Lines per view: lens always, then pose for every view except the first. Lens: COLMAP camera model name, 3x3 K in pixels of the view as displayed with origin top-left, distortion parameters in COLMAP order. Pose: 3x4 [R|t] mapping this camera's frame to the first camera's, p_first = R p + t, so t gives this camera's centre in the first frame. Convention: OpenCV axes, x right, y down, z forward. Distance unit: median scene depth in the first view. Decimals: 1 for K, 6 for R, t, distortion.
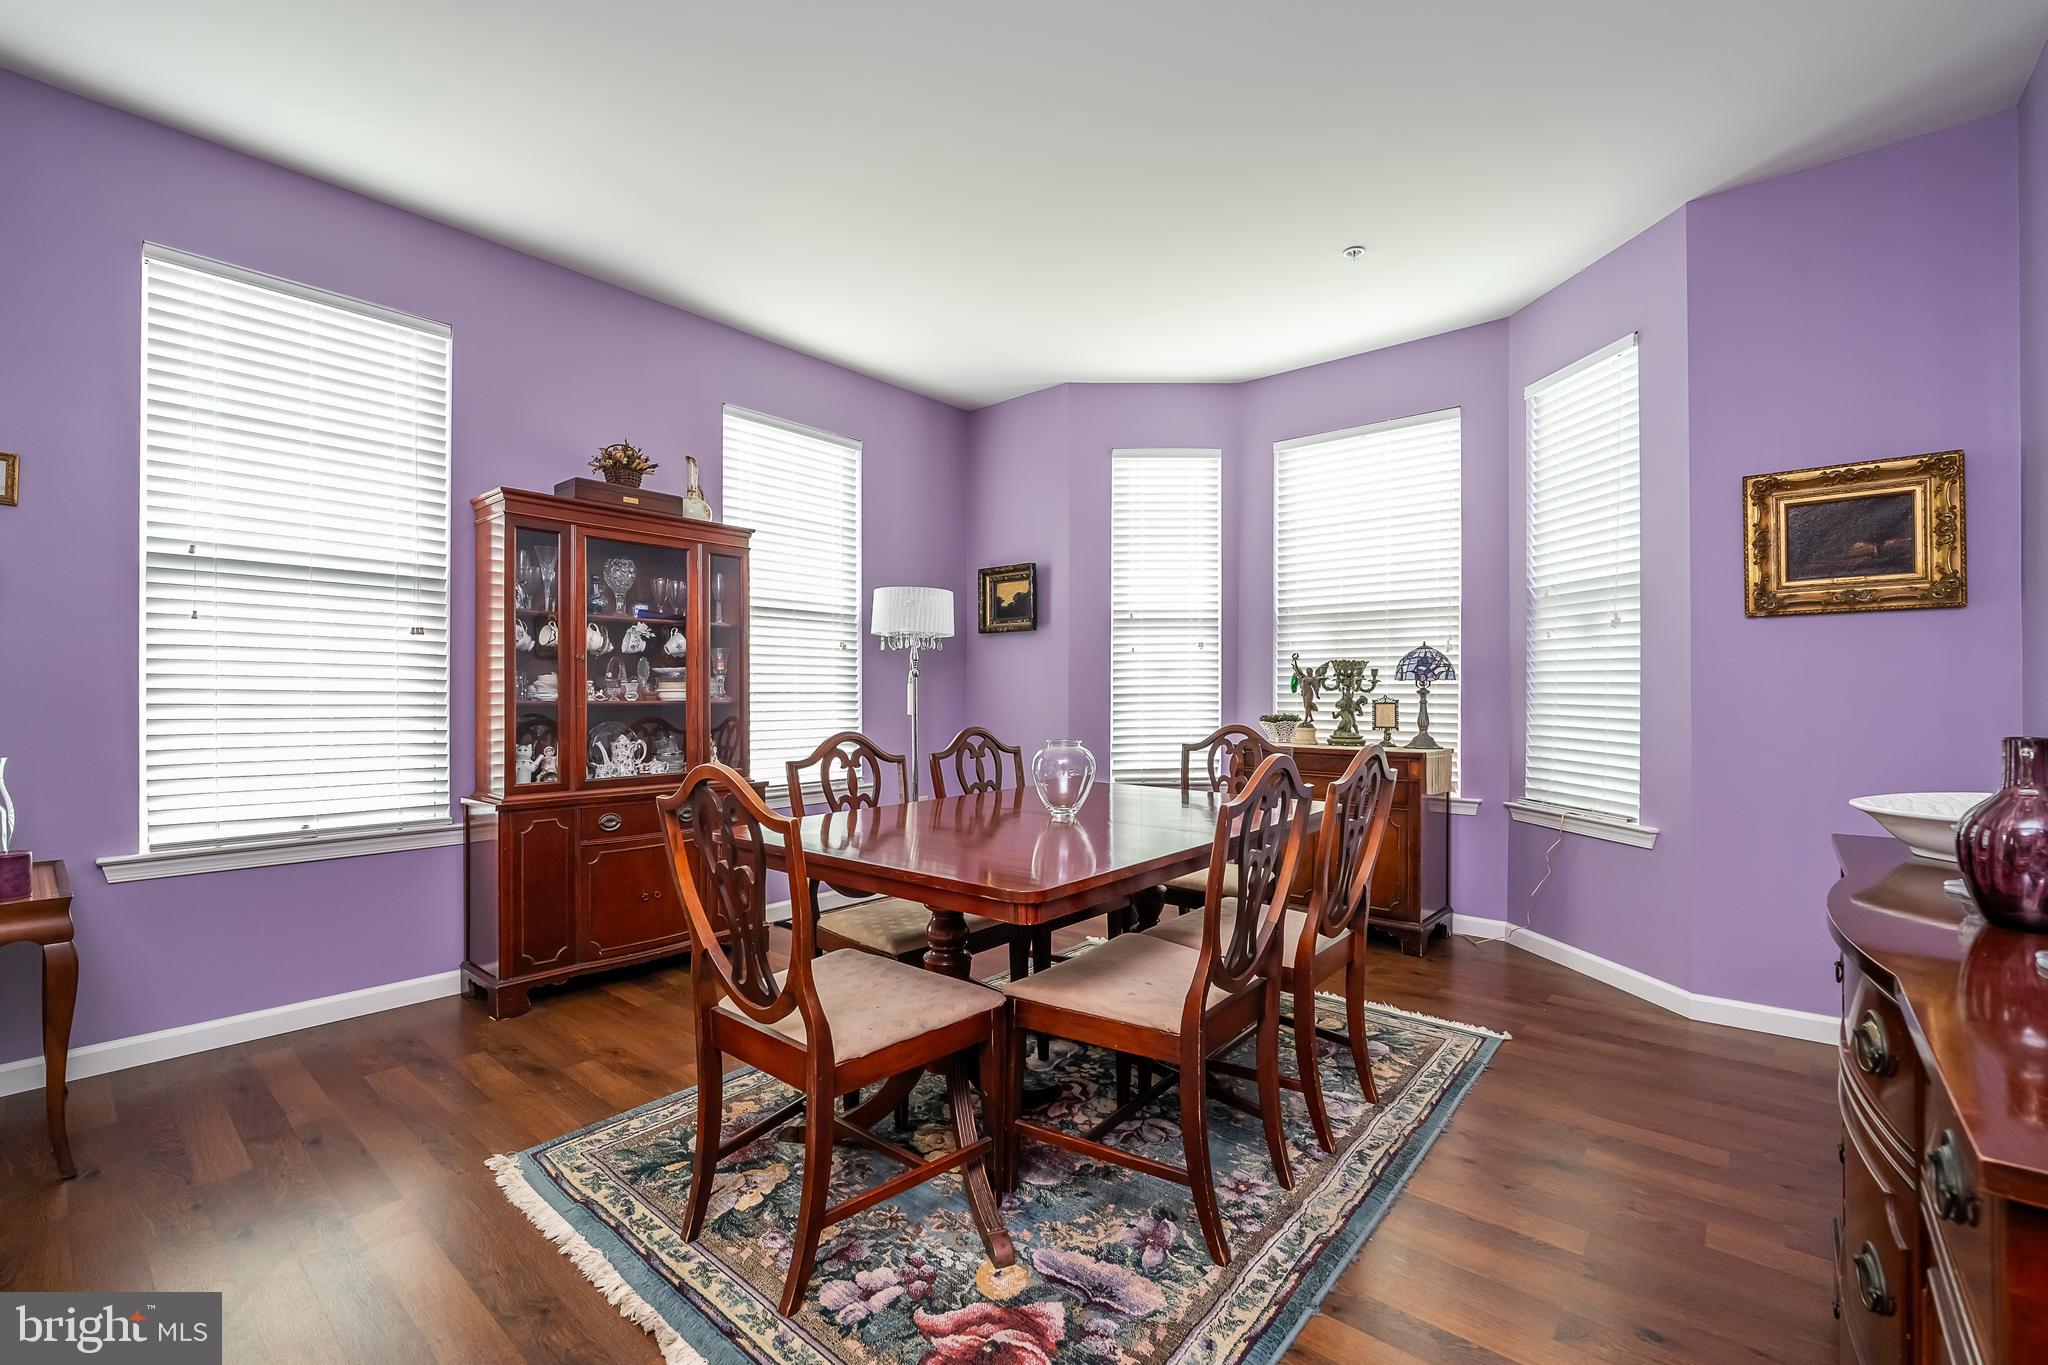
lens RADIAL K [[831.3, 0, 1005.3], [0, 831.3, 694.4], [0, 0, 1]] dist [-0.014253, -0.000515]
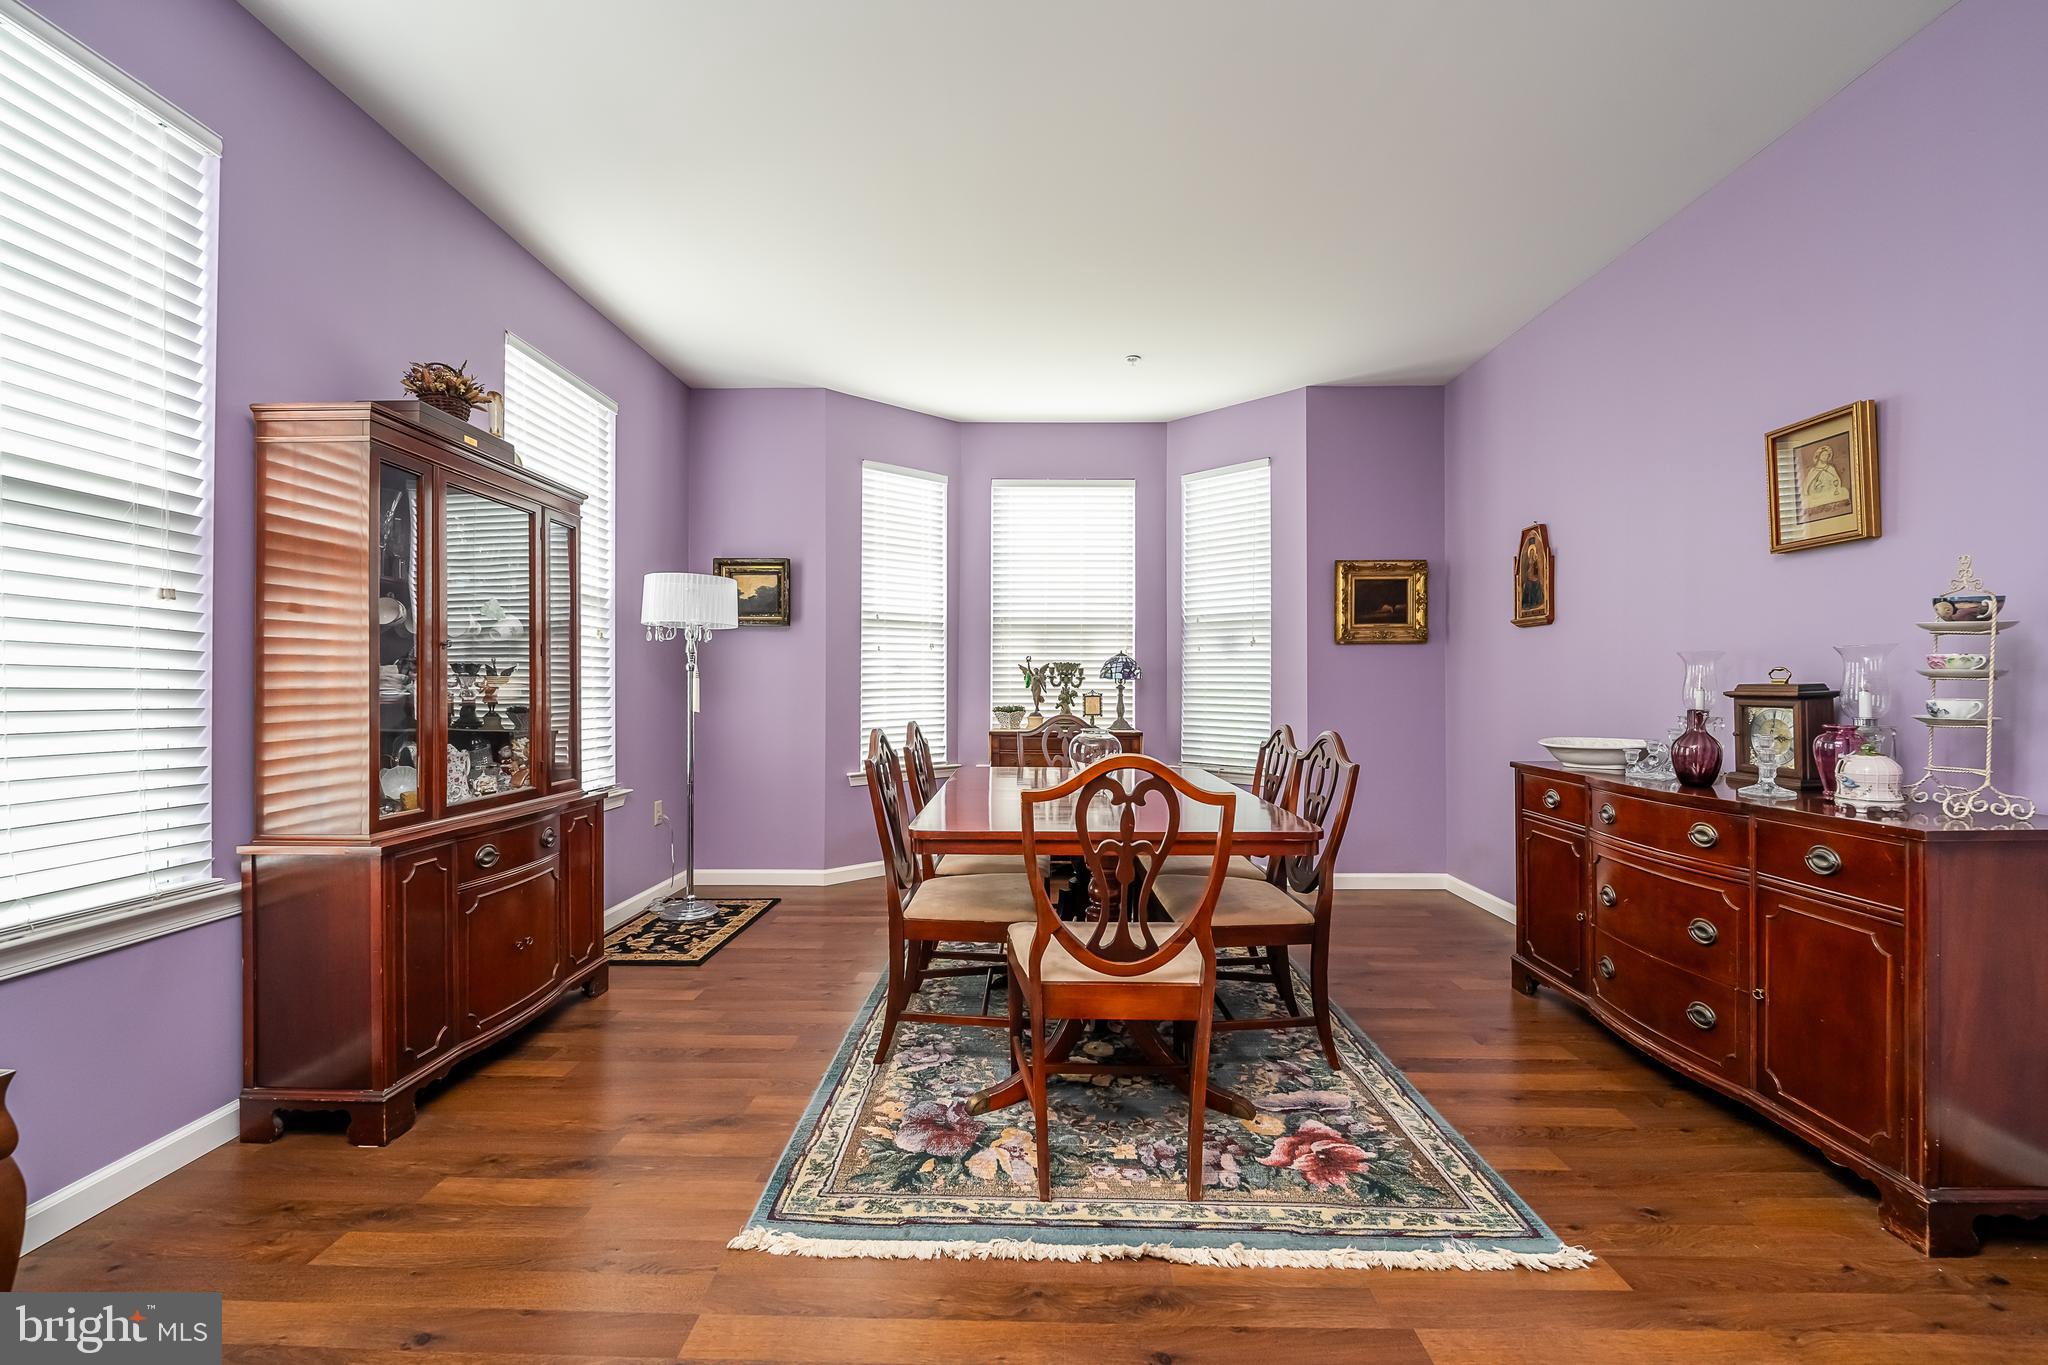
lens RADIAL K [[831.3, 0, 1005.3], [0, 831.3, 688.7], [0, 0, 1]] dist [-0.014253, -0.000515]
pose [[0.772192, -0.001662, 0.635387, -0.482890], [0.002033, 0.999998, 0.000145, -0.001624], [-0.635386, 0.001180, 0.772194, 0.074221]]
